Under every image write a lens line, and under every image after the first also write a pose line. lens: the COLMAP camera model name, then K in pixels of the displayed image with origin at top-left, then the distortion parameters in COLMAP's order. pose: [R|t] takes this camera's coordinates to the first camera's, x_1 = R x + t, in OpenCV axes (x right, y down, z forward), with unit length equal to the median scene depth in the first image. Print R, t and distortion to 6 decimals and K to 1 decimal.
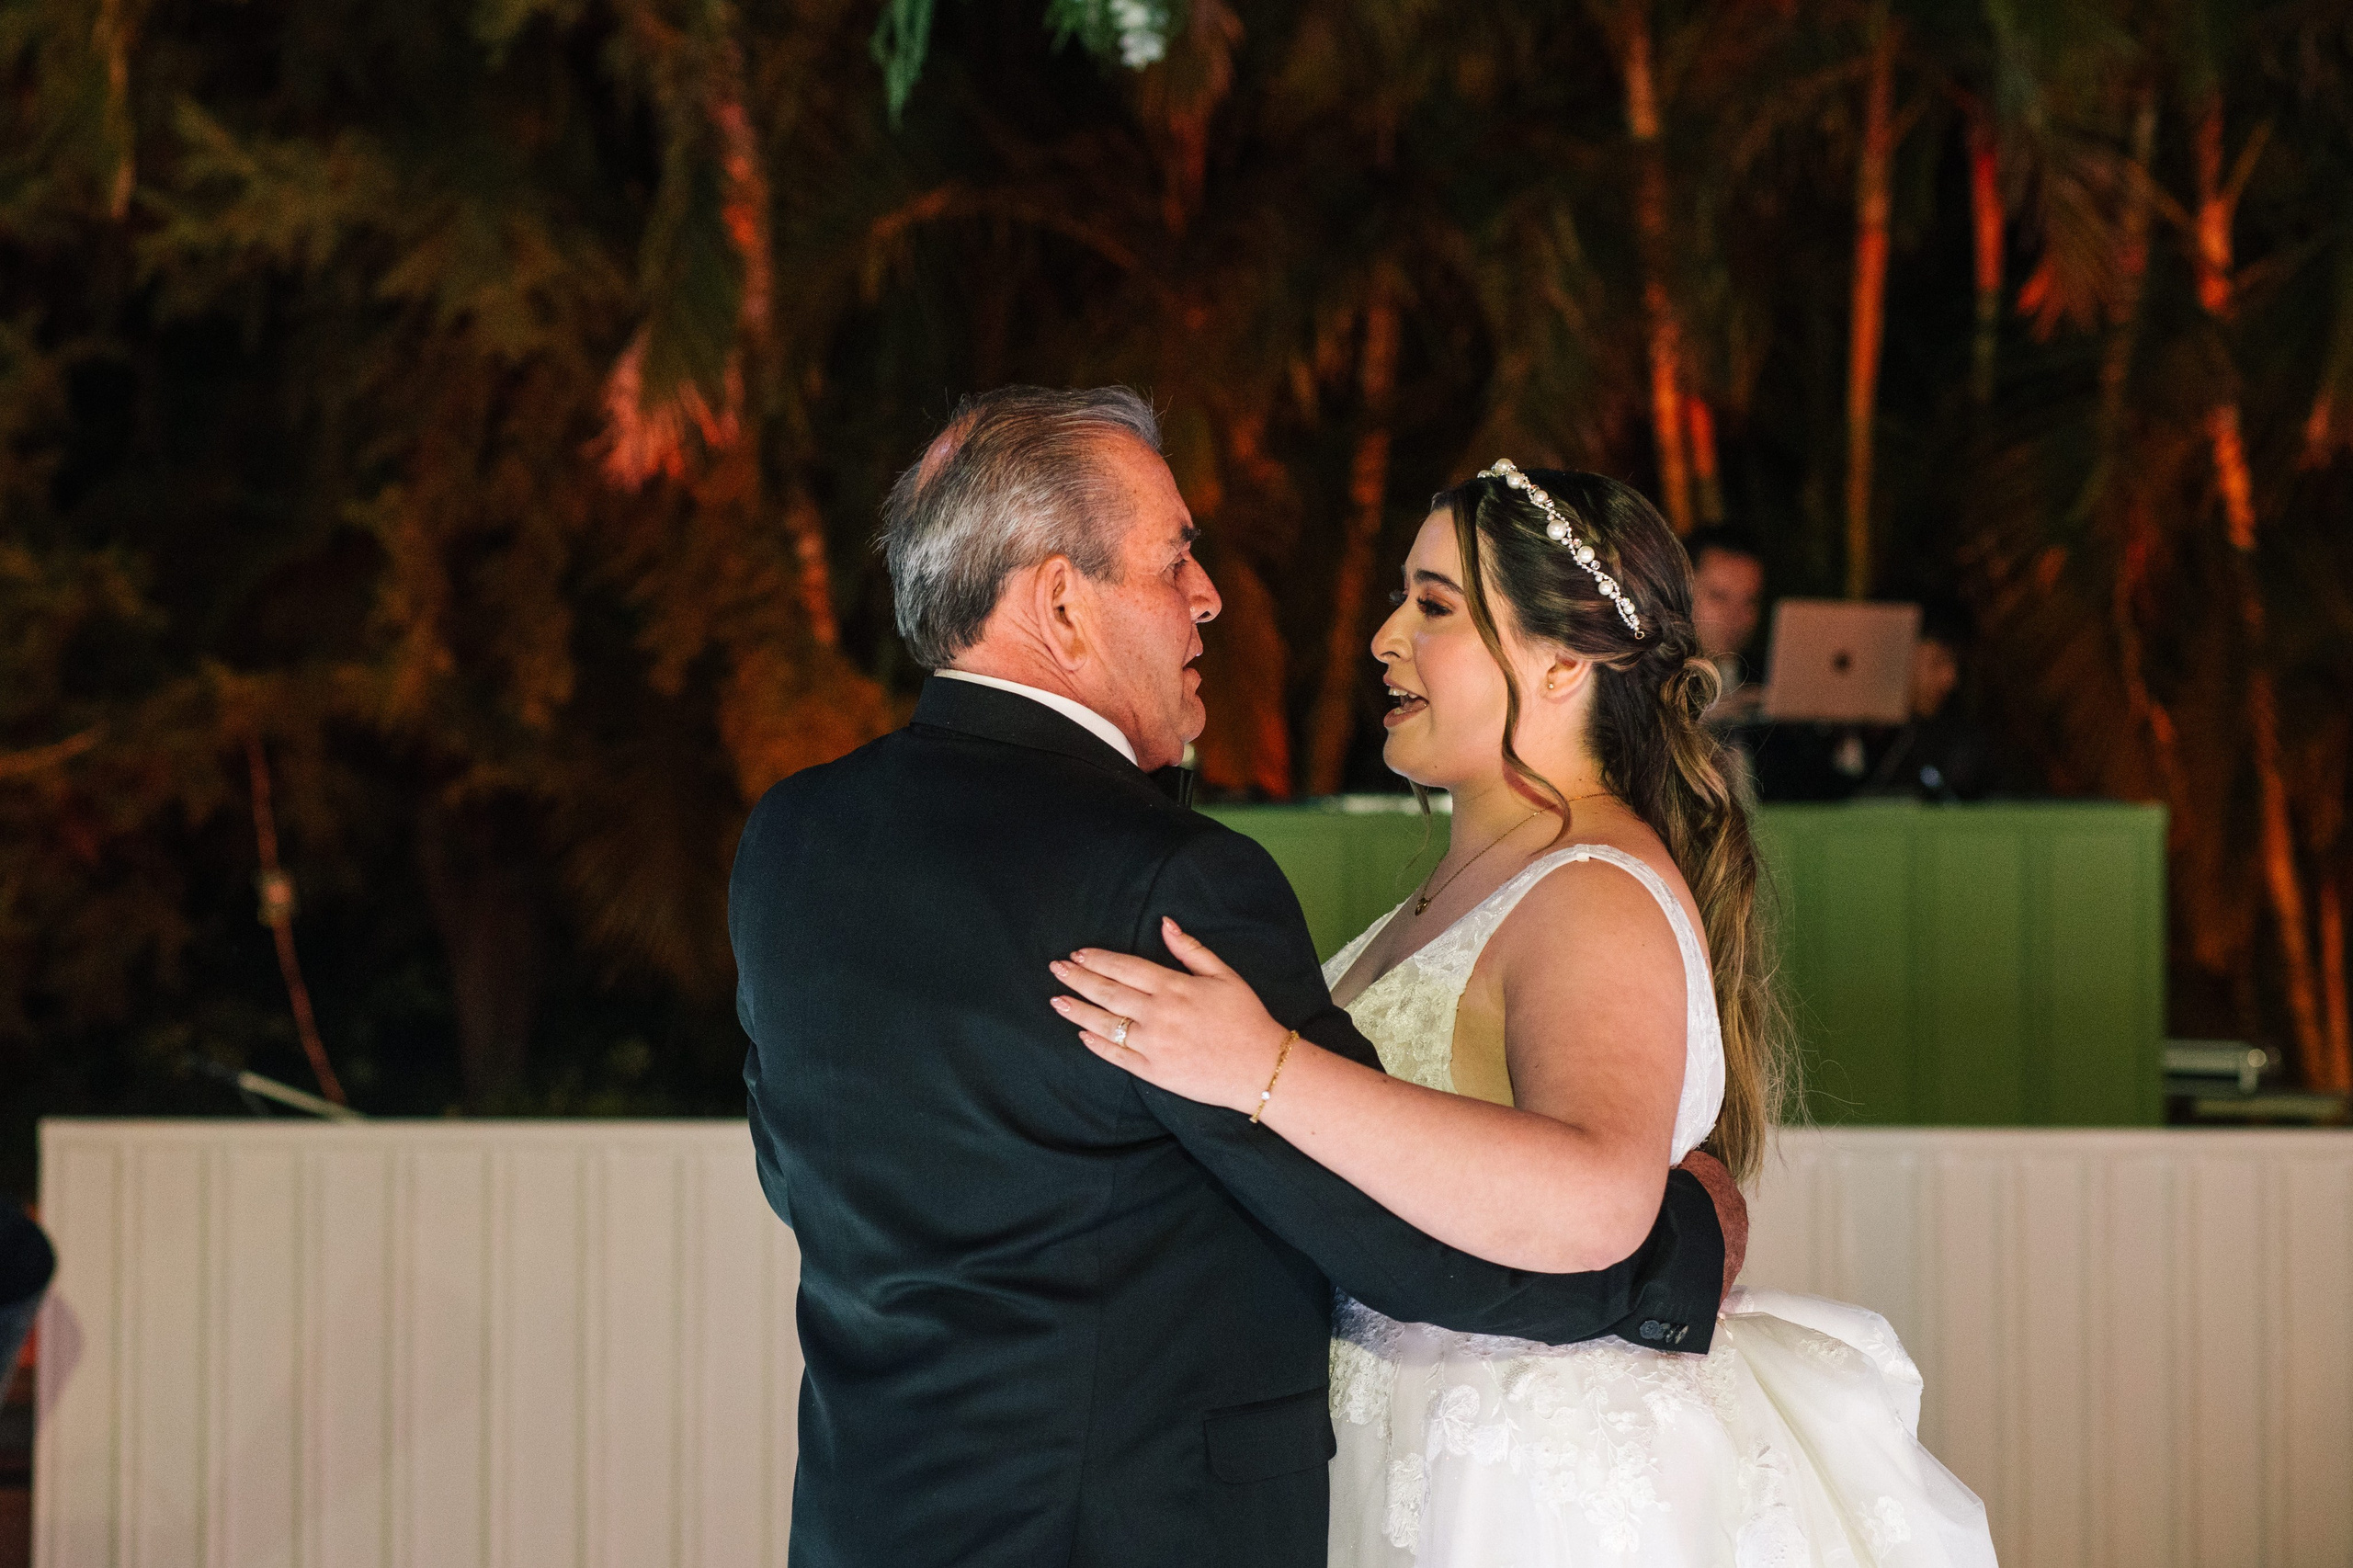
lens RADIAL K [[6255.1, 0, 1092.0], [0, 6255.1, 784.0], [0, 0, 1]] dist [0.021029, -1.492107]
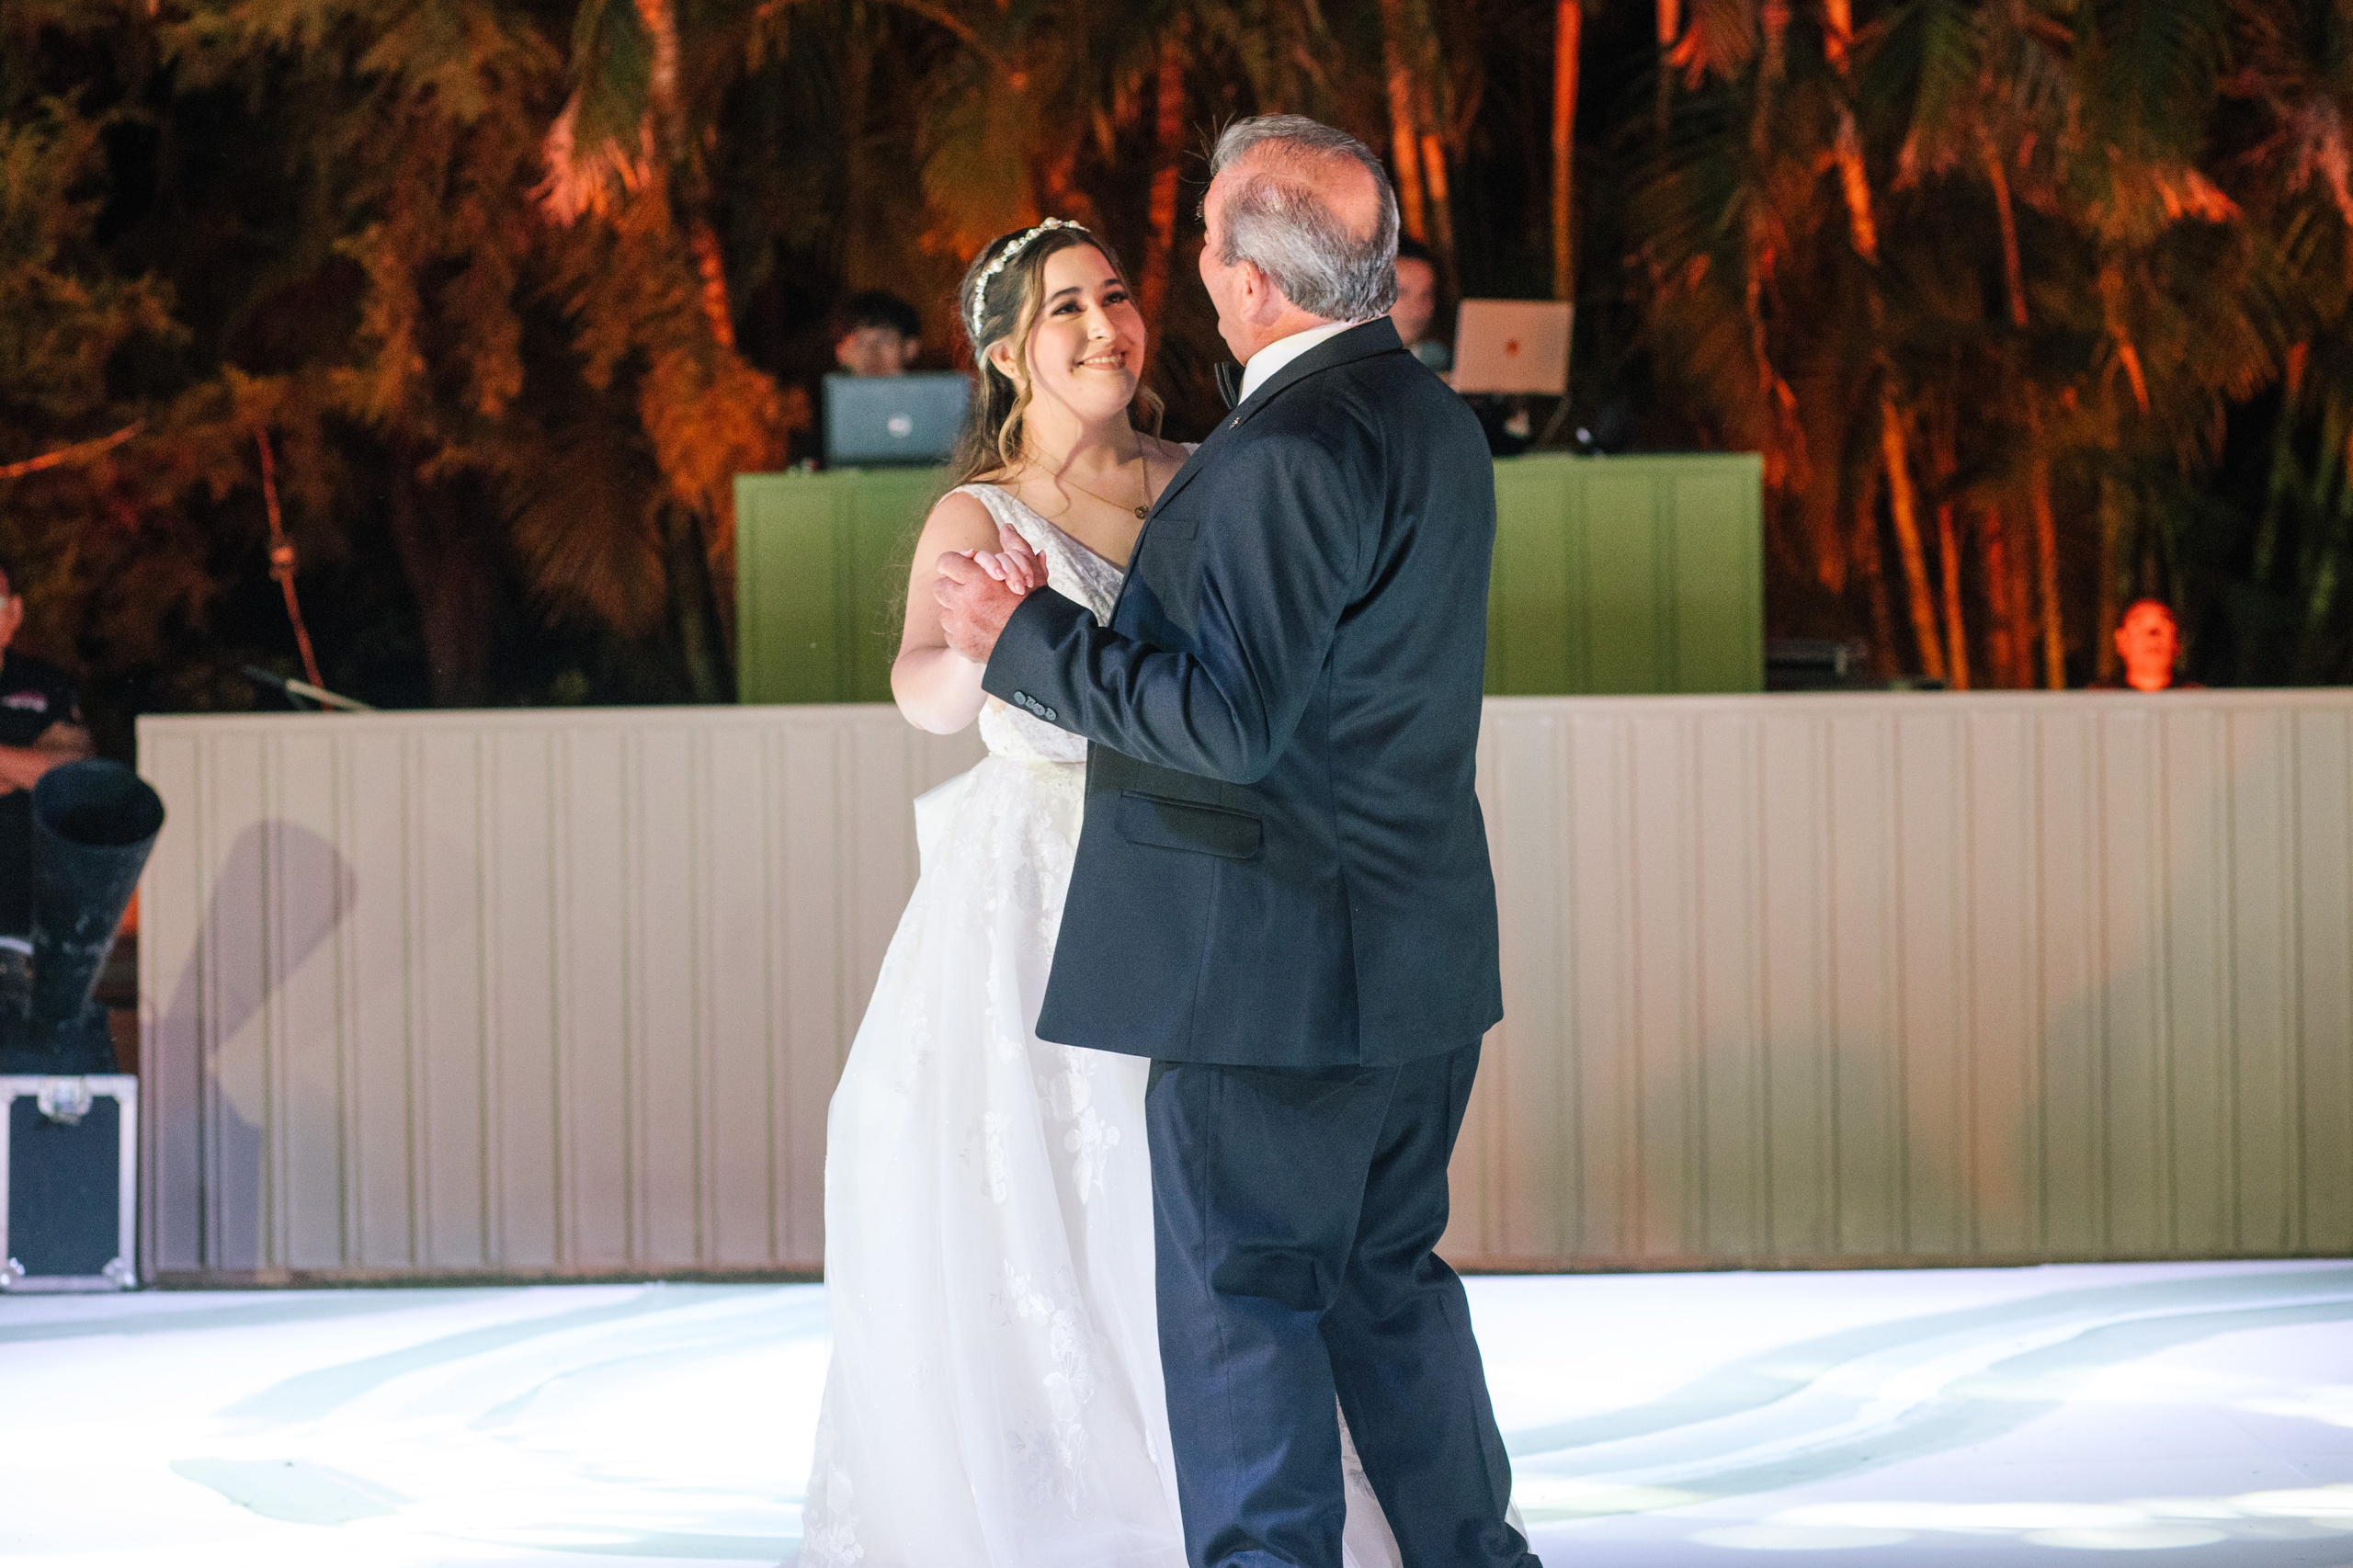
lens RADIAL K [[5873.5, 0, 1176.5], [0, 5873.5, 784.0], [0, 0, 1]] dist [-0.050306, -0.866226]
pose [[0.999298, -0.017285, 0.033248, 0.006930], [0.015503, 0.998468, 0.053108, 0.004061], [-0.034115, -0.052555, 0.998035, -0.172957]]
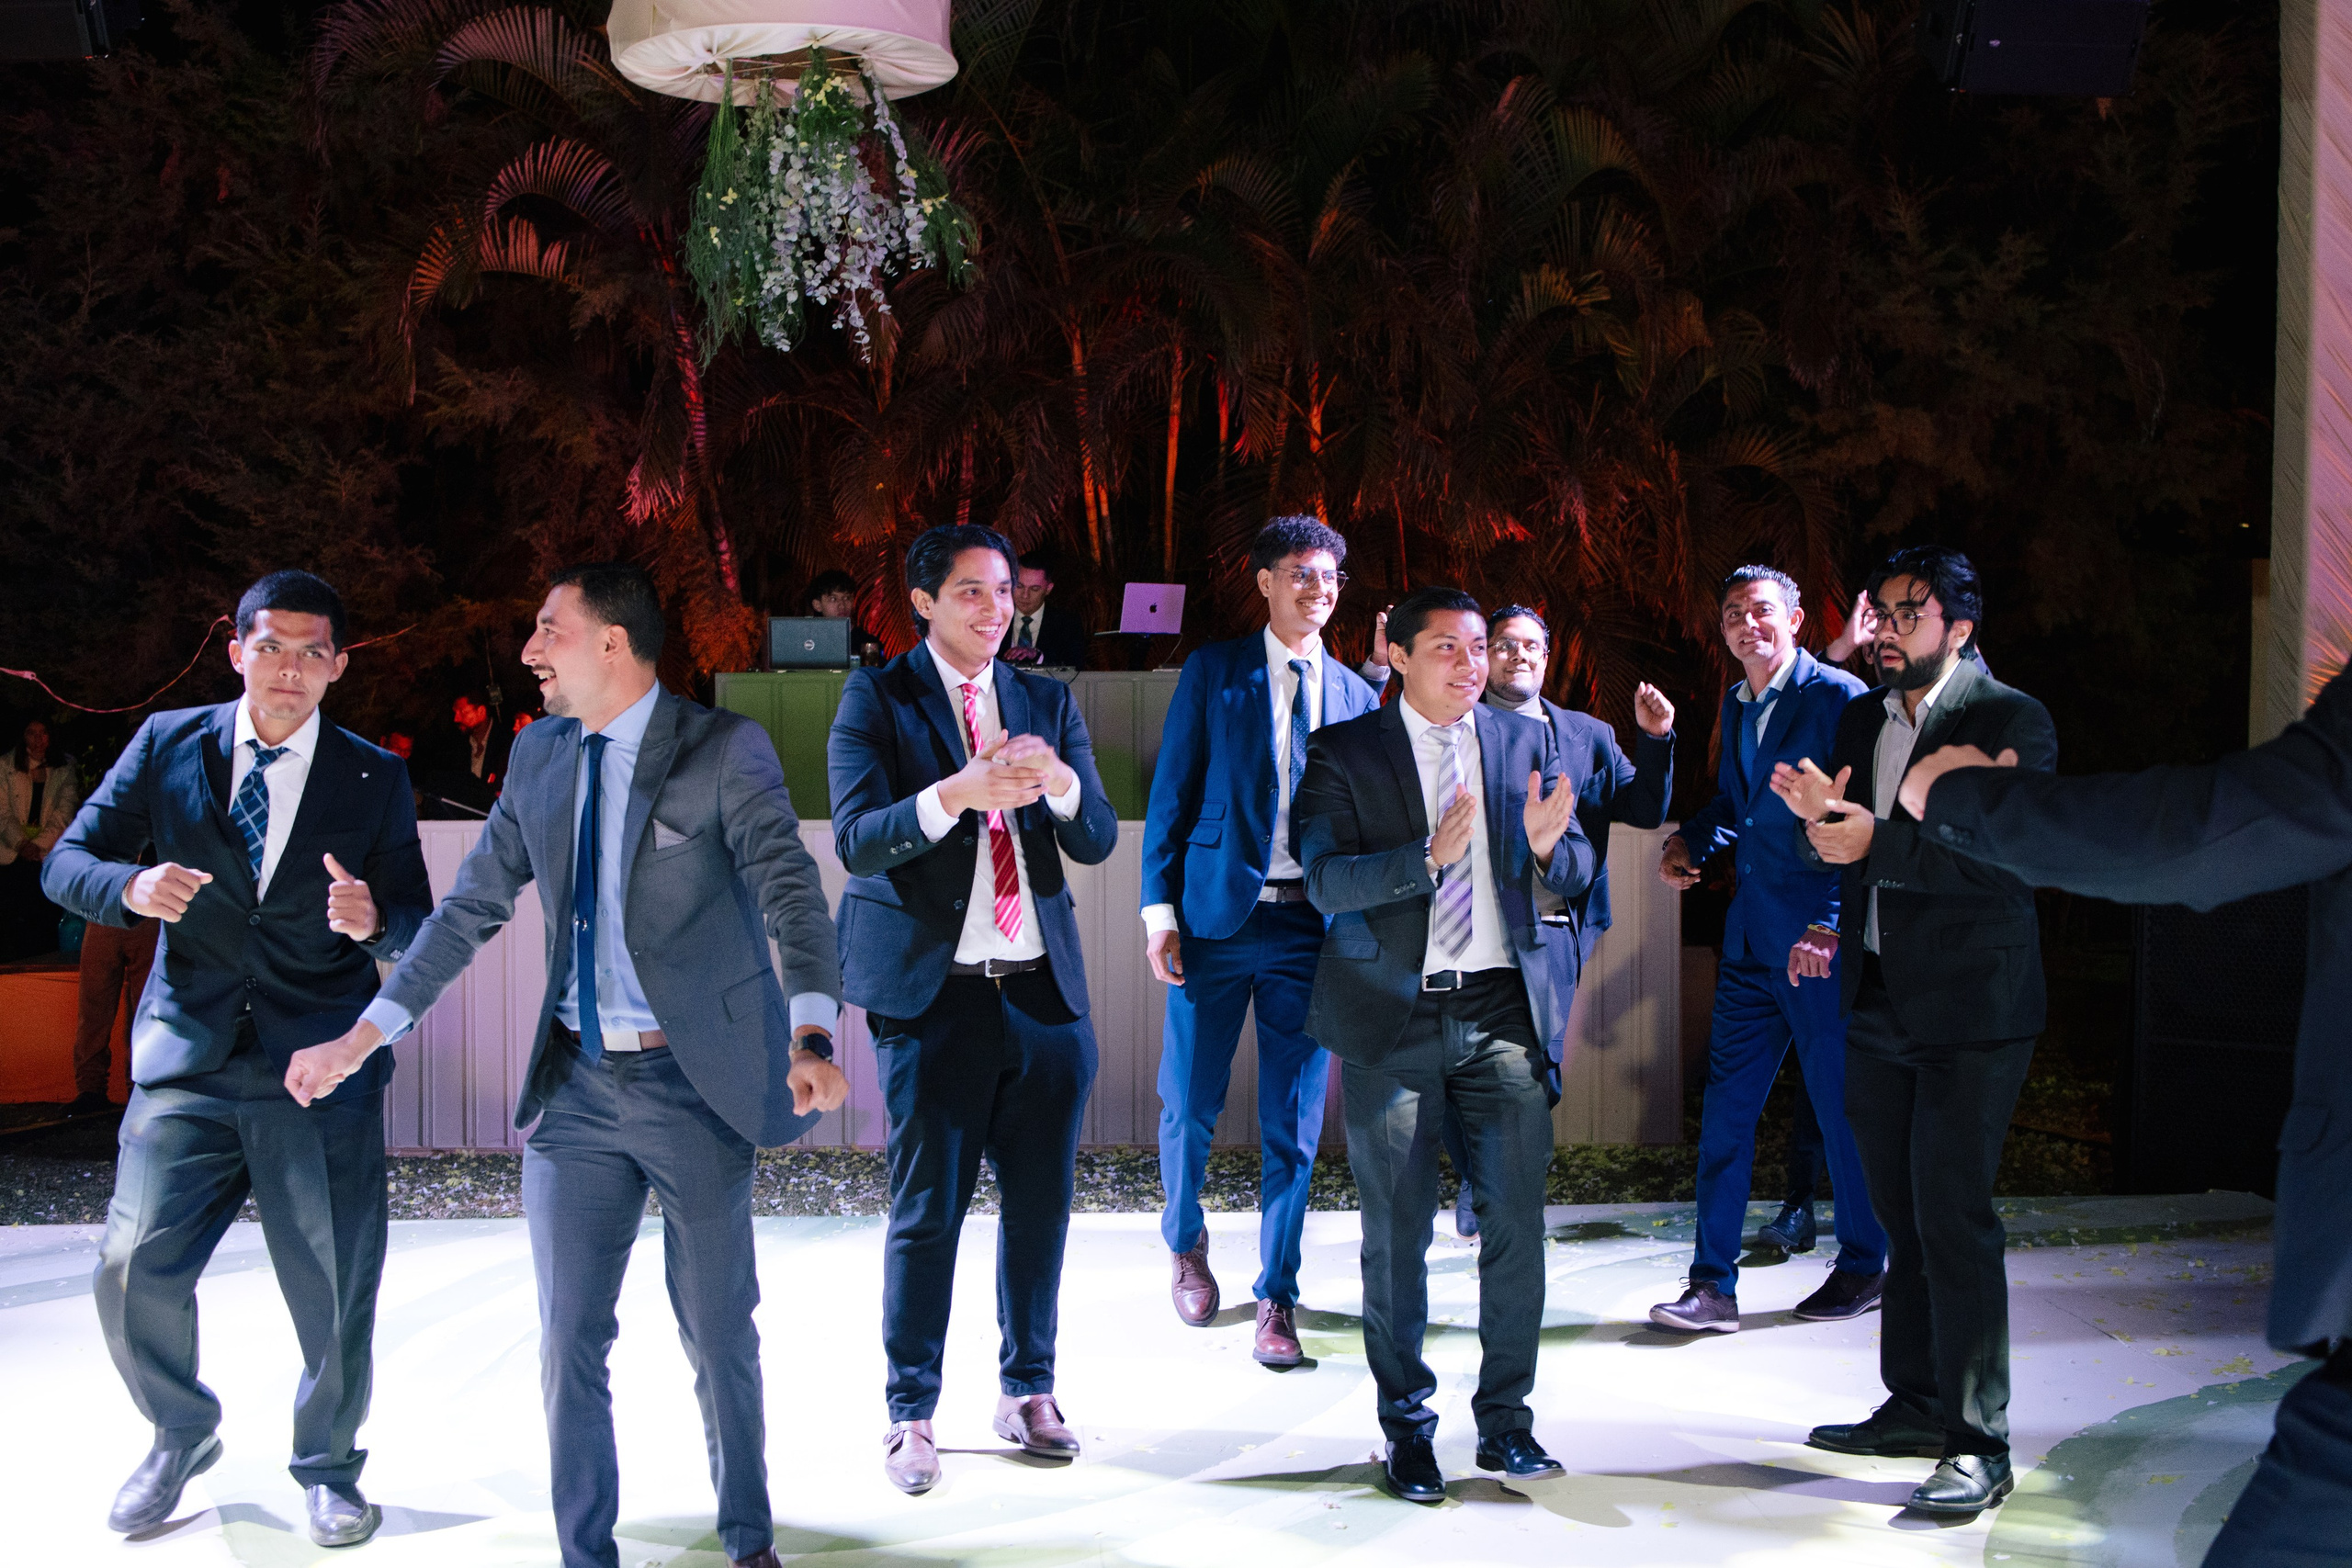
lens RADIAL K [[2411.8, 0, 1176.0], [0, 2411.8, 784.0], [0, 0, 1]] dist [-0.066352, 0.026537]
pose [[0.993057, -0.004614, 0.117540, 0.017834], [-0.003813, 0.997442, 0.071374, -0.014924], [-0.117569, -0.071327, 0.990500, 0.084729]]
